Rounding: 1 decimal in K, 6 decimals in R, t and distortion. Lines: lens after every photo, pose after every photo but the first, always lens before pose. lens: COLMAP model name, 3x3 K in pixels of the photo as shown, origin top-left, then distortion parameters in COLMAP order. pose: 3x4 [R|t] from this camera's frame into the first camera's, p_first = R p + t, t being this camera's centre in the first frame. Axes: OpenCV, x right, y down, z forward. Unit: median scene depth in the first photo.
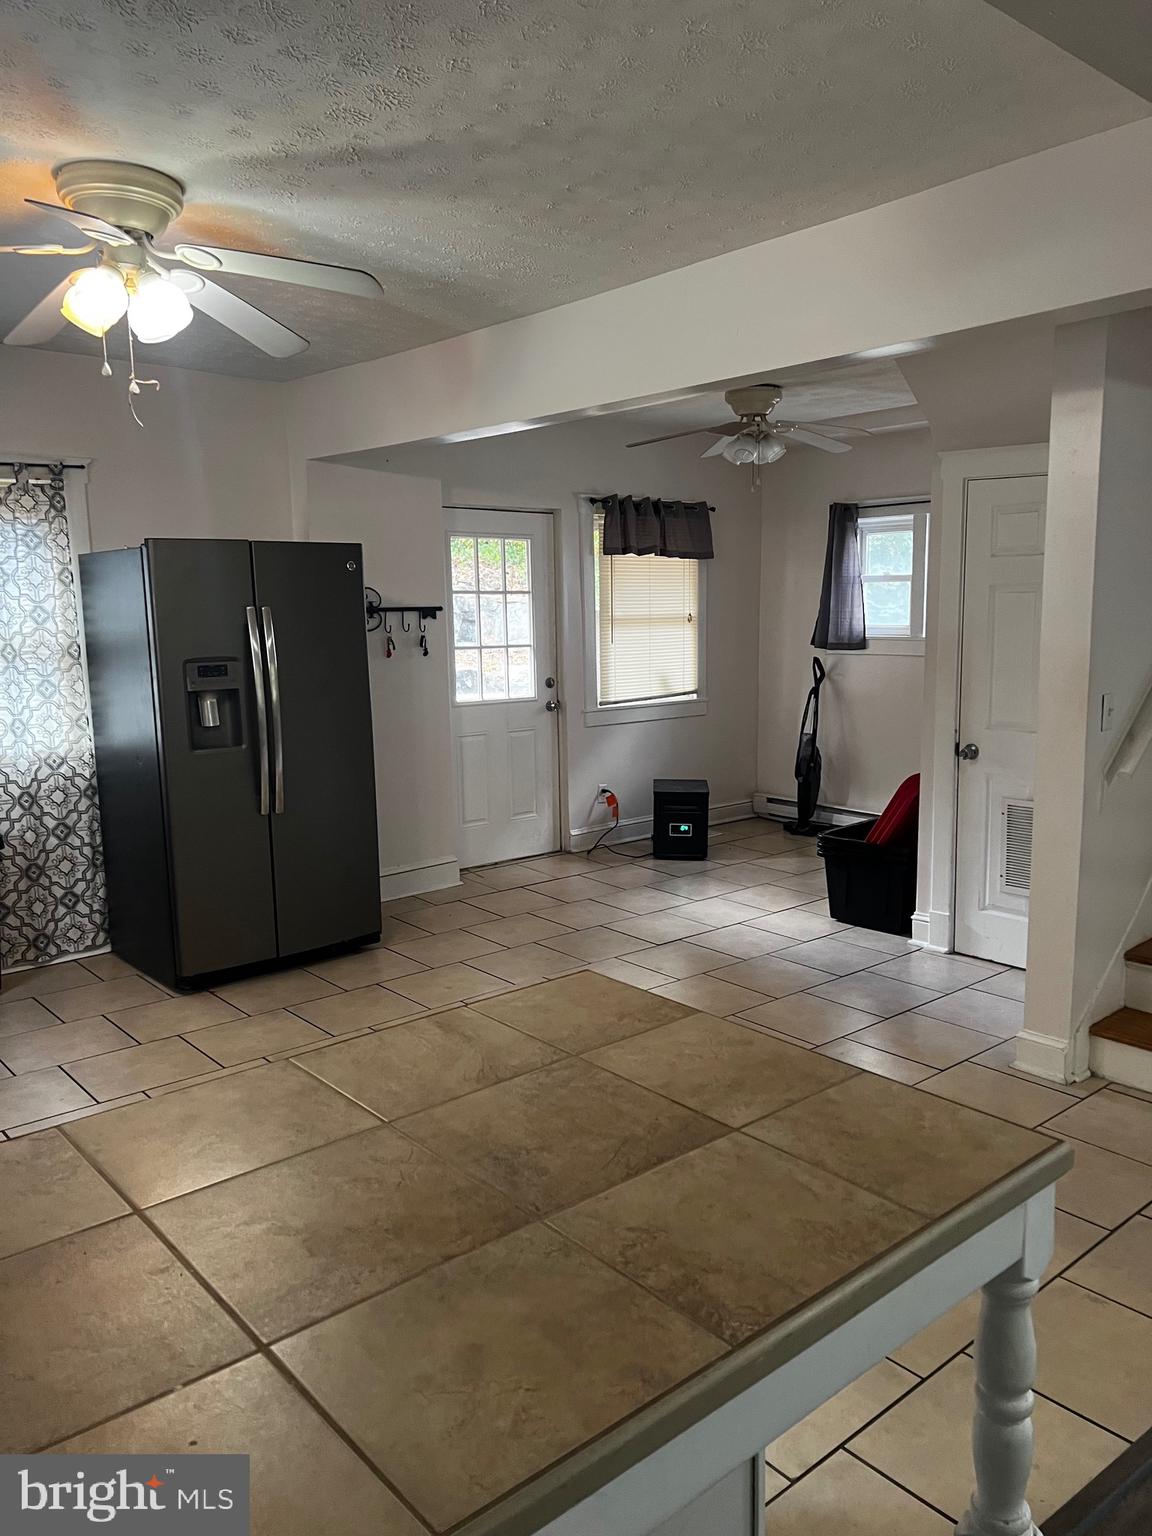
lens RADIAL K [[1152.2, 0, 580.3], [0, 1152.2, 771.8], [0, 0, 1]] dist [0.051470, -0.038607]
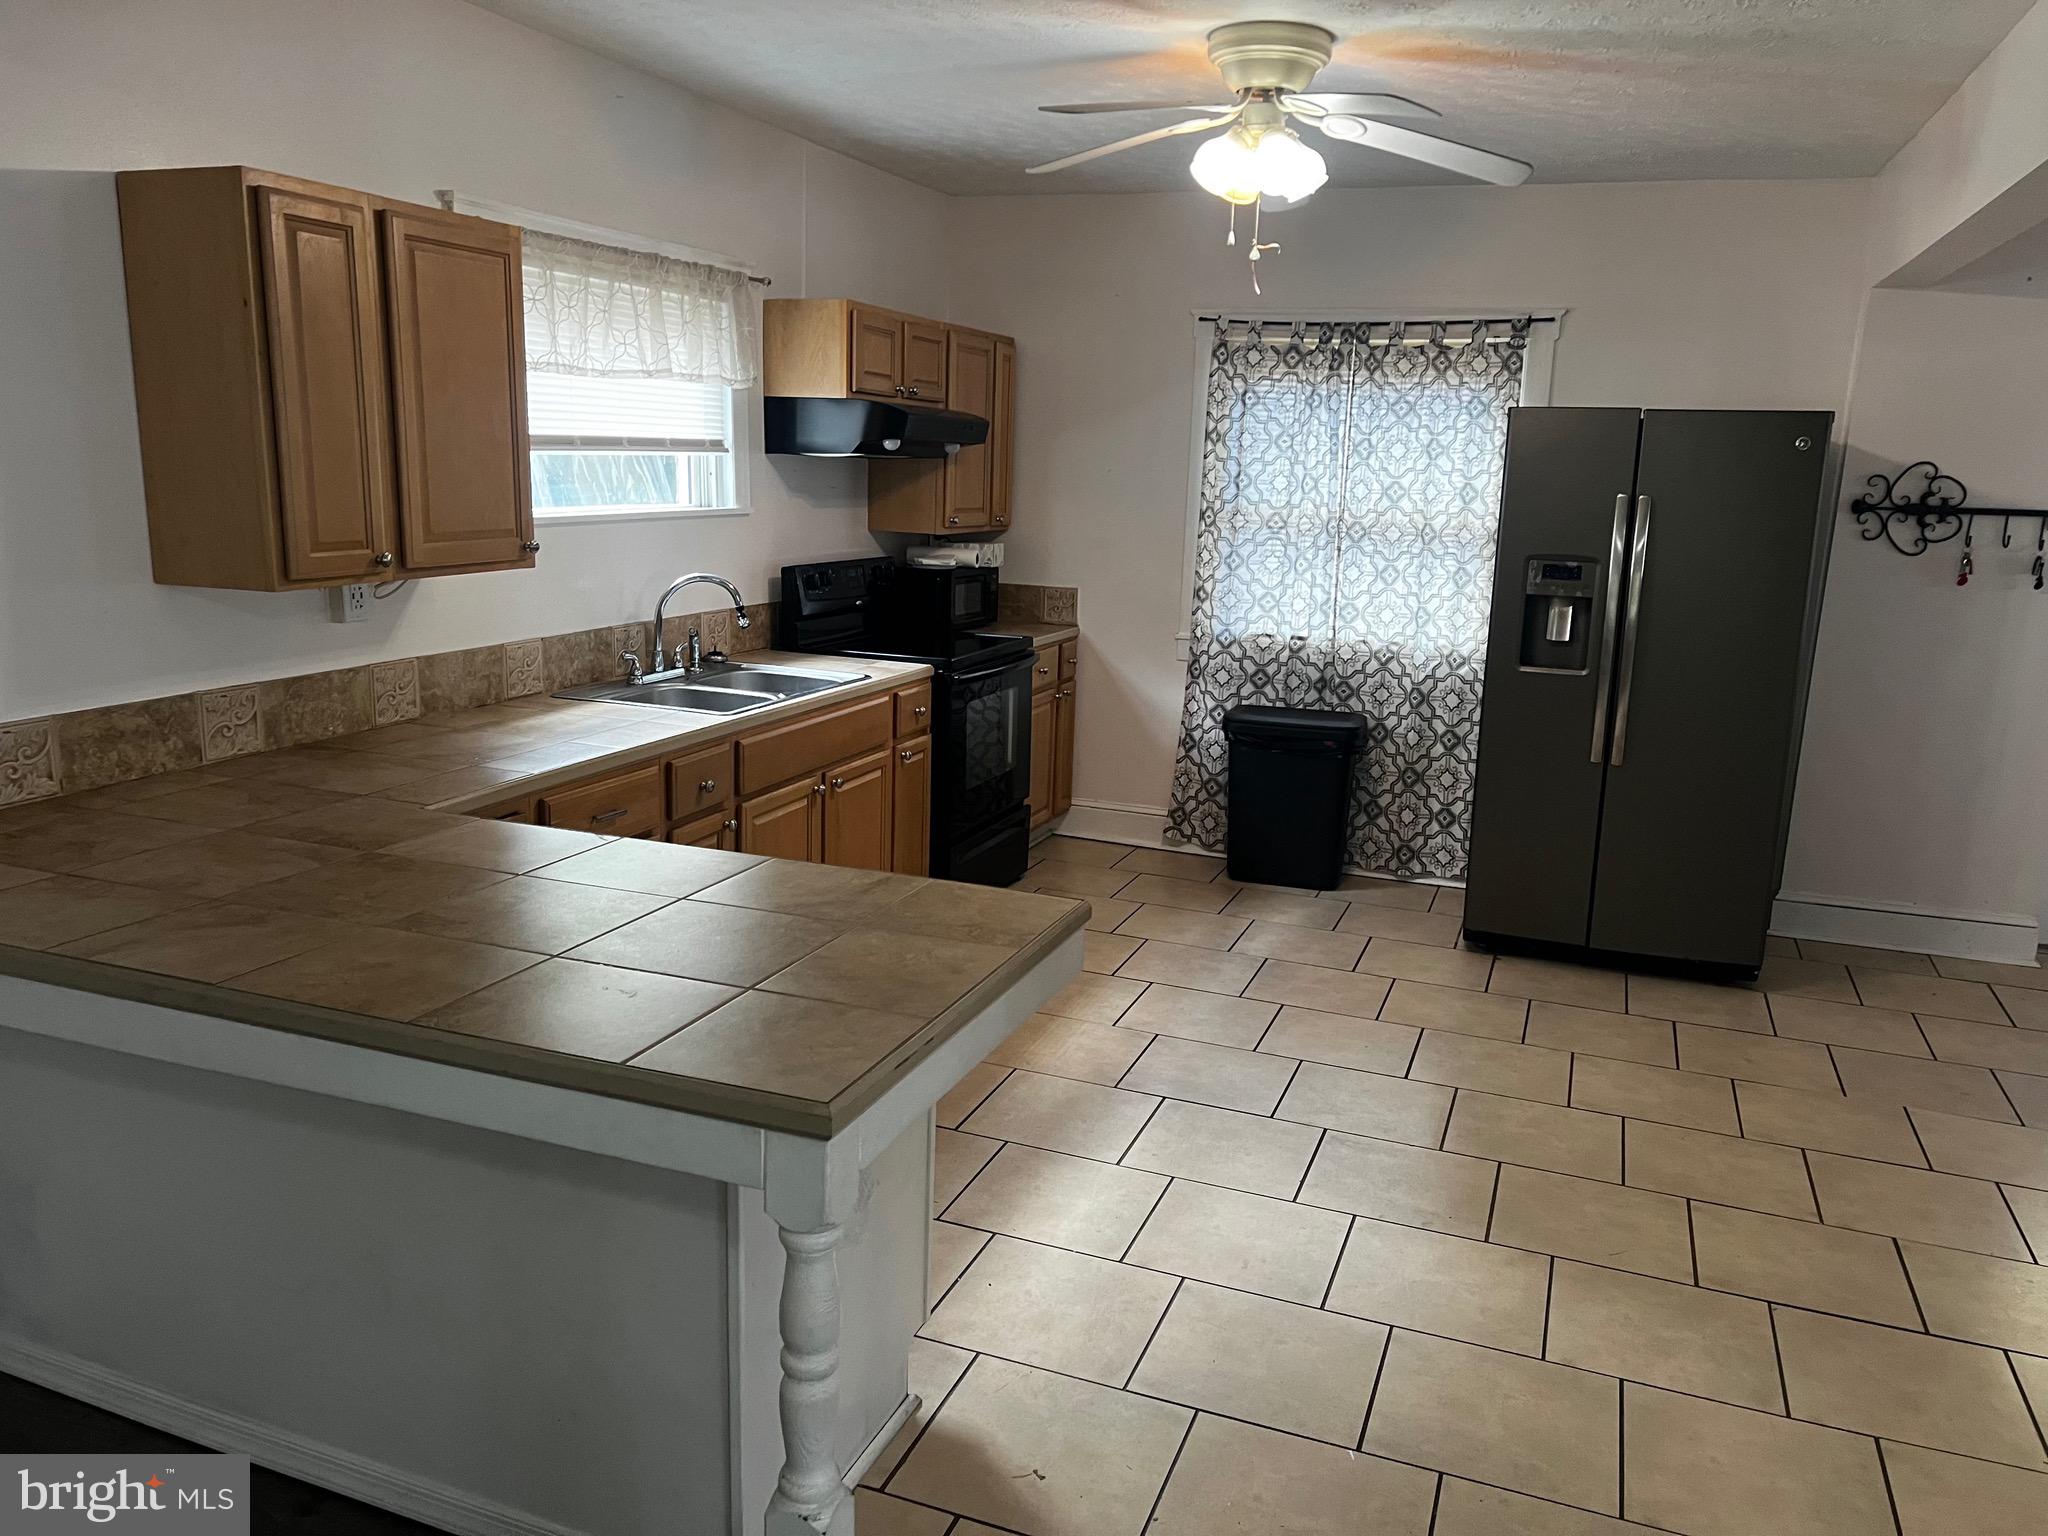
lens RADIAL K [[1536.3, 0, 1028.1], [0, 1536.3, 766.6], [0, 0, 1]] dist [0.051470, -0.038607]
pose [[0.469993, 0.205005, -0.858533, 0.421070], [-0.170018, 0.975467, 0.139853, -0.039089], [0.866141, 0.080236, 0.493317, 0.146743]]
